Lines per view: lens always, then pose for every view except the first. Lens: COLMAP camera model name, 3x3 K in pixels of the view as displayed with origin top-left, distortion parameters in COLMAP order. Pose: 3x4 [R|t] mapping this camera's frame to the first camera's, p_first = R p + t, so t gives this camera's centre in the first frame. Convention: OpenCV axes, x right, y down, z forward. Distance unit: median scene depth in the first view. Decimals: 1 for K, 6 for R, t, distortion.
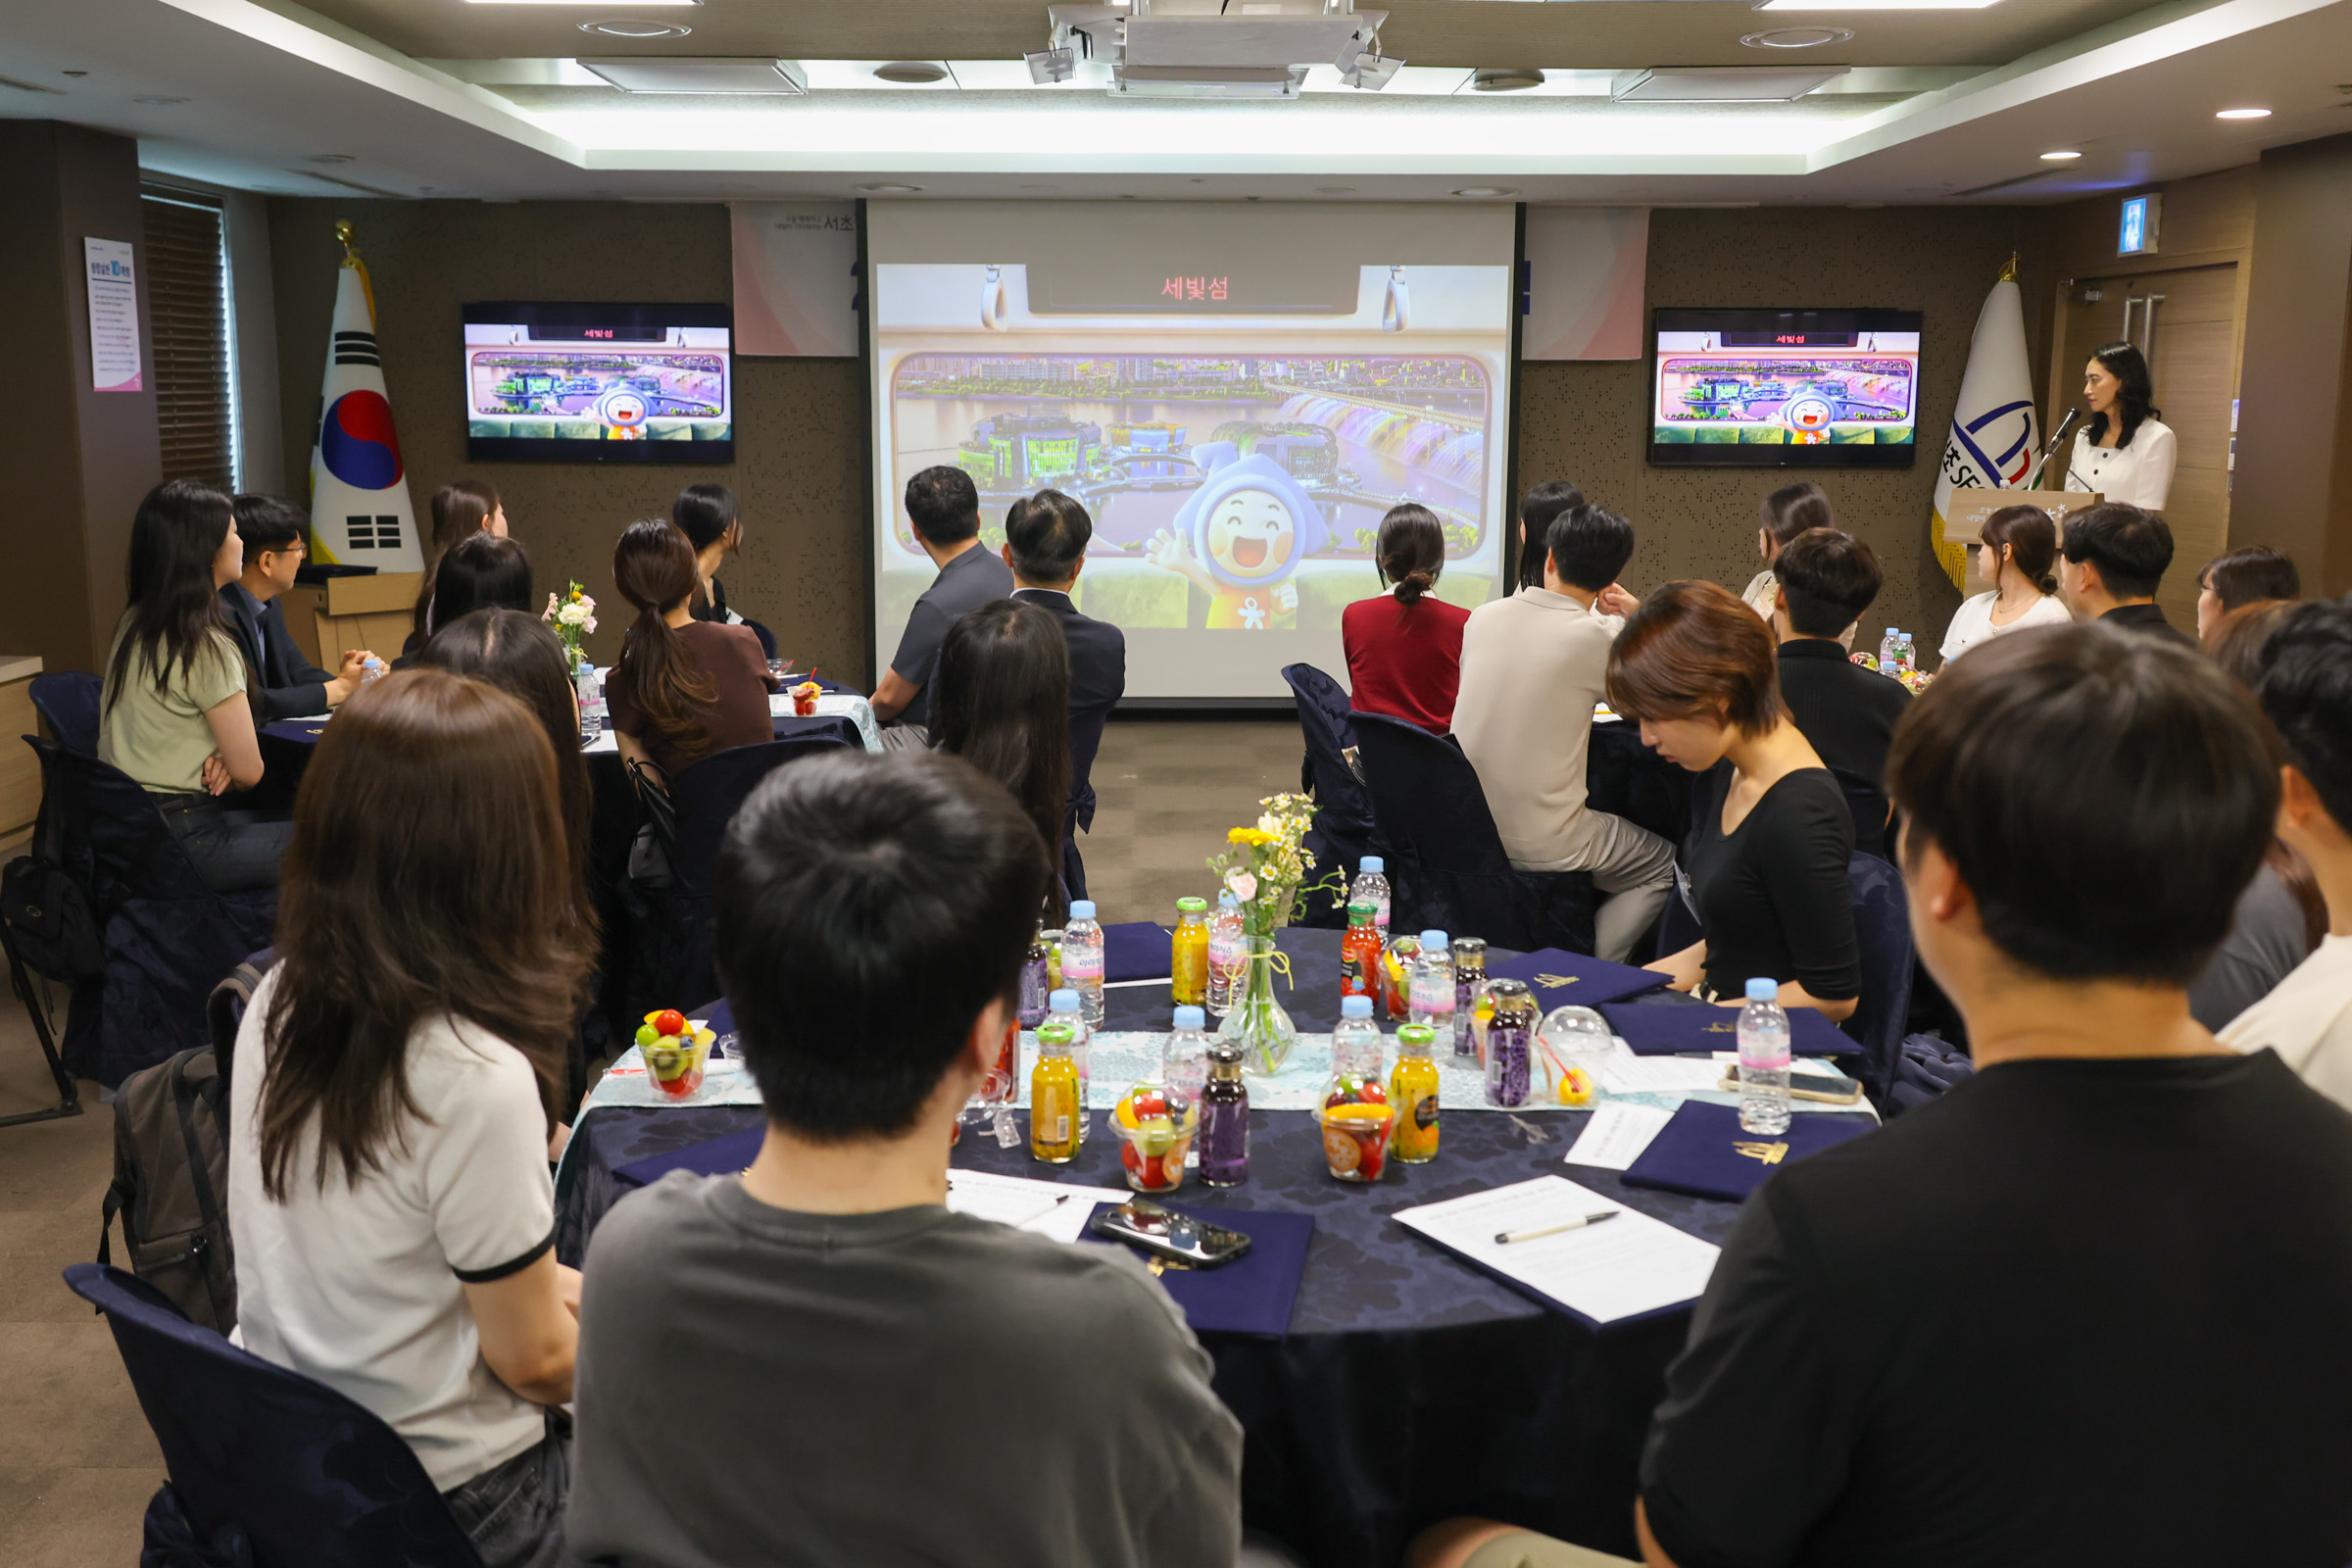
lens RADIAL K [[2163.5, 0, 1165.0], [0, 2163.5, 750.5], [0, 0, 1]] dist [-0.000409, -0.003796]
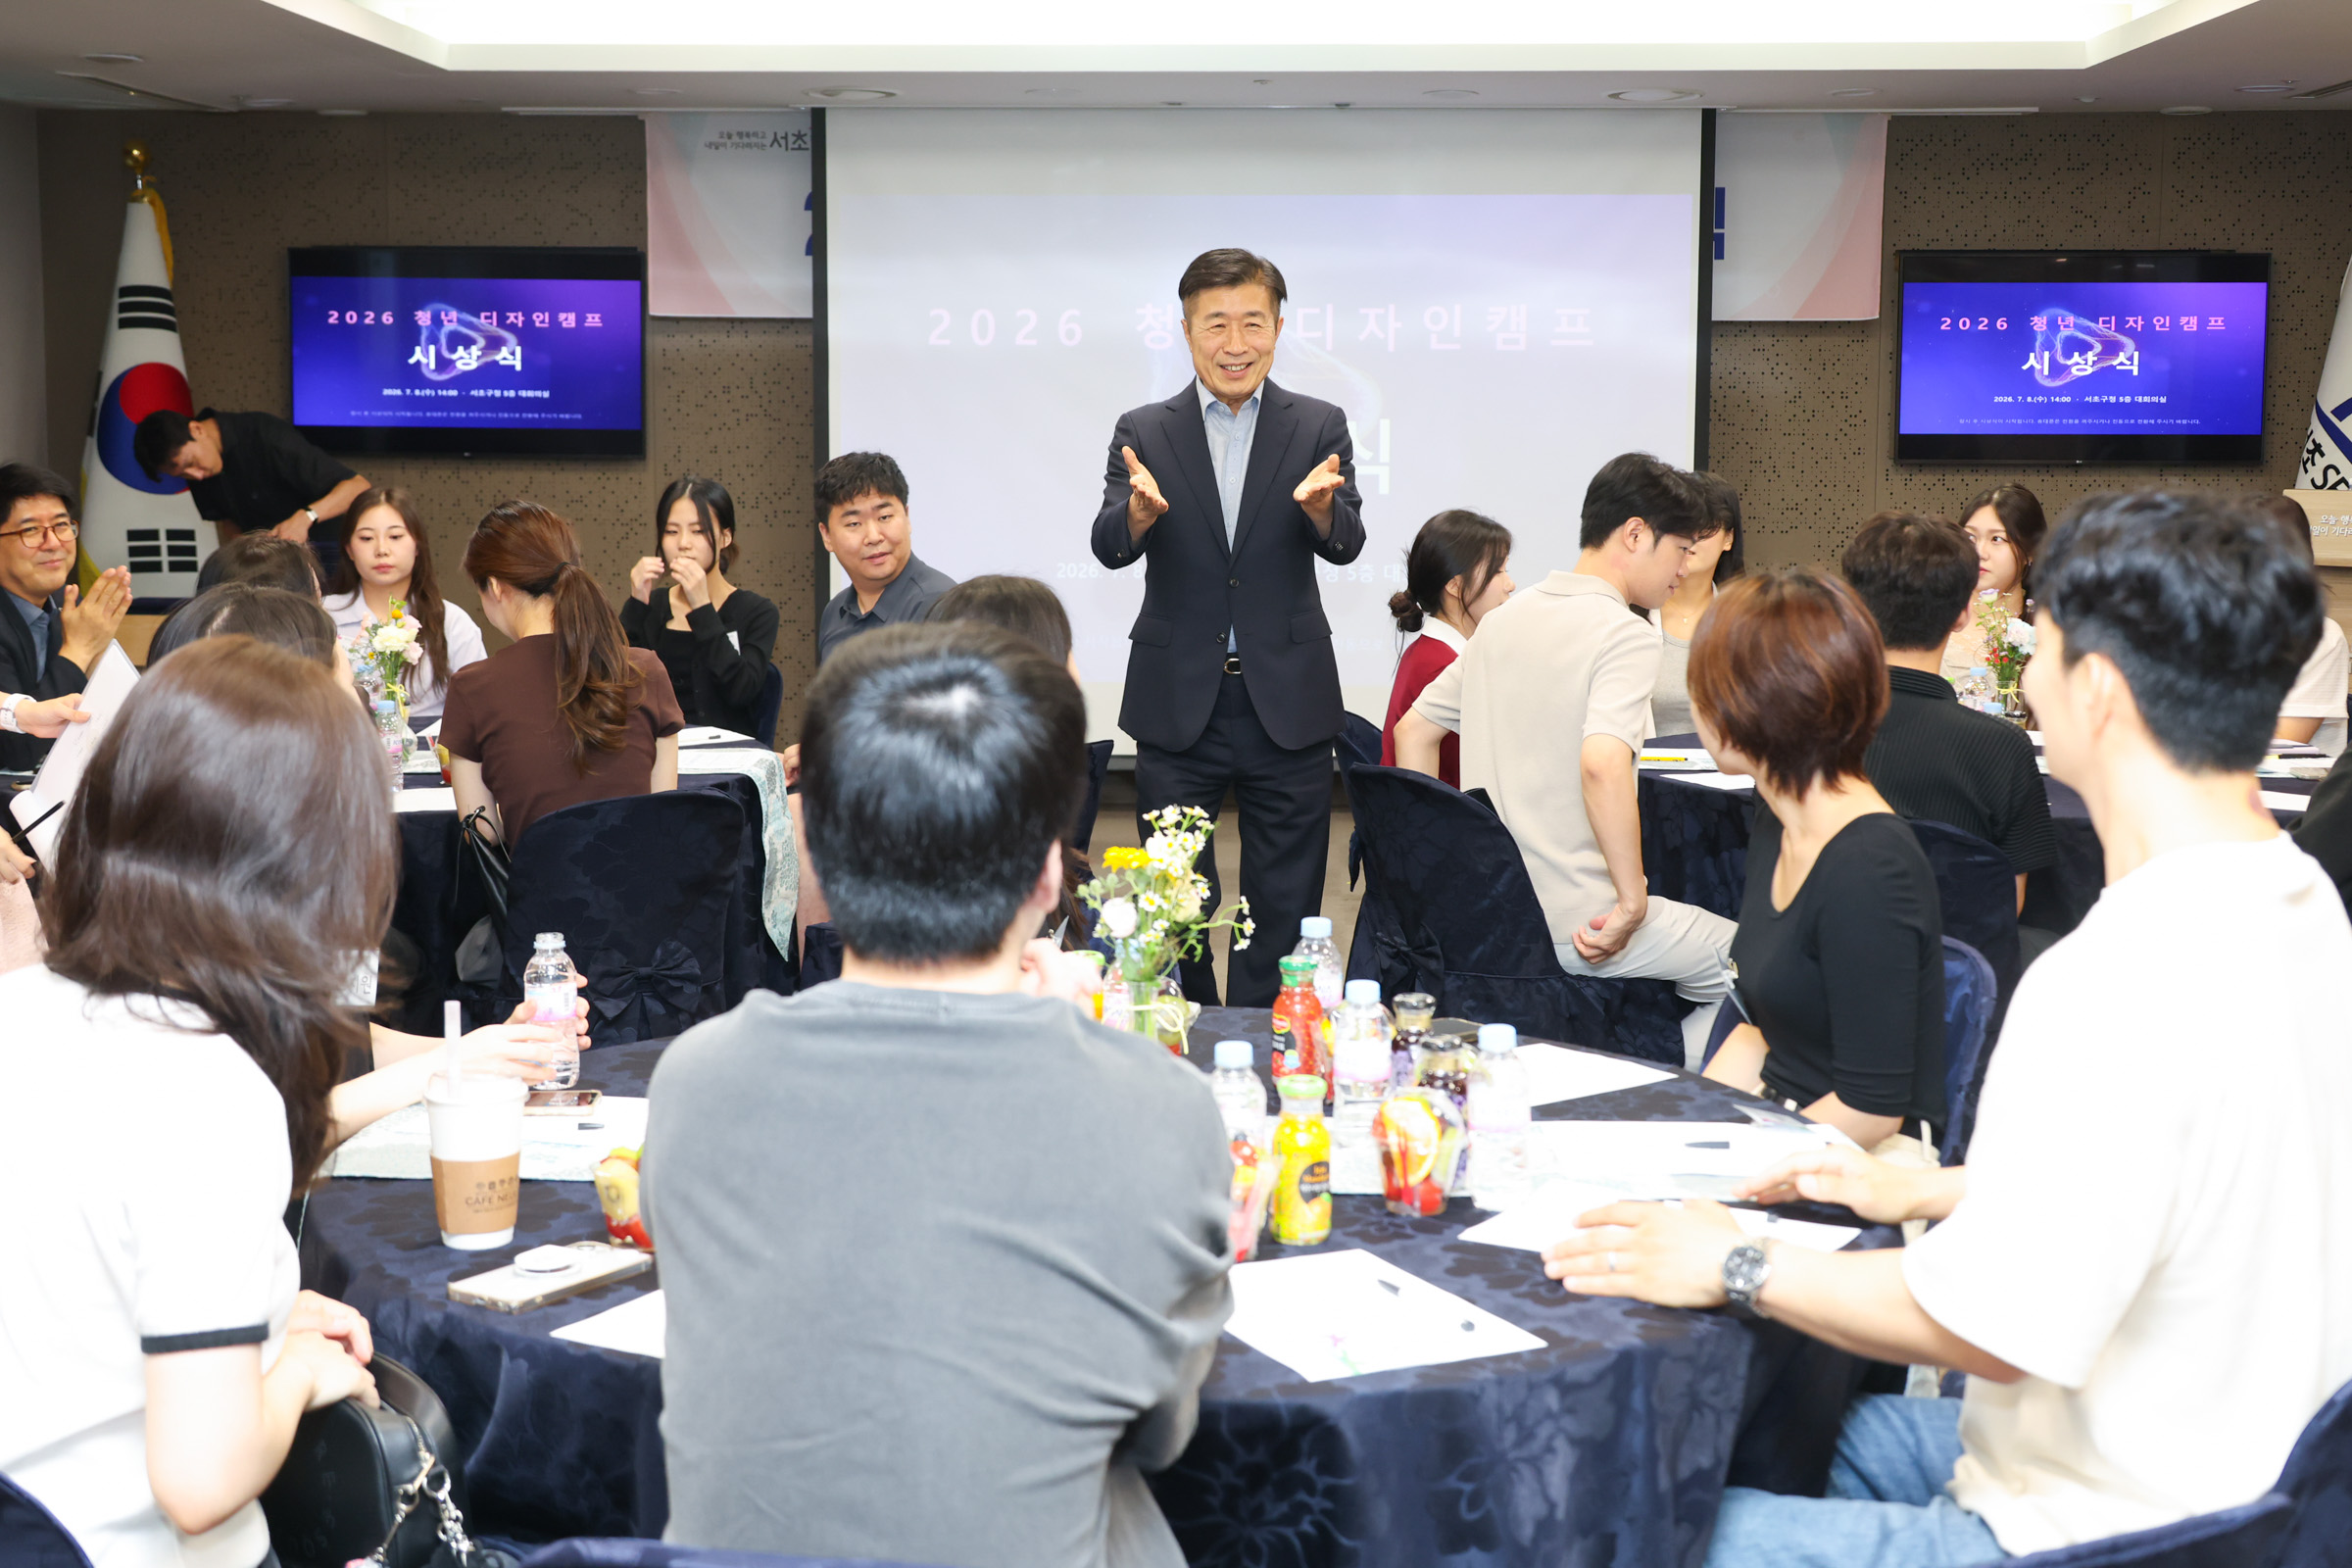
lens RADIAL K [[3117.7, 0, 1187.7], [0, 3117.7, 687.0], [0, 0, 1]] dist [0.002129, 0.002711]
pose [[0.999042, 0.003291, -0.043646, 0.106574], [-0.006277, 0.997634, -0.068466, 0.052960], [0.043318, 0.068674, 0.996698, -0.165016]]
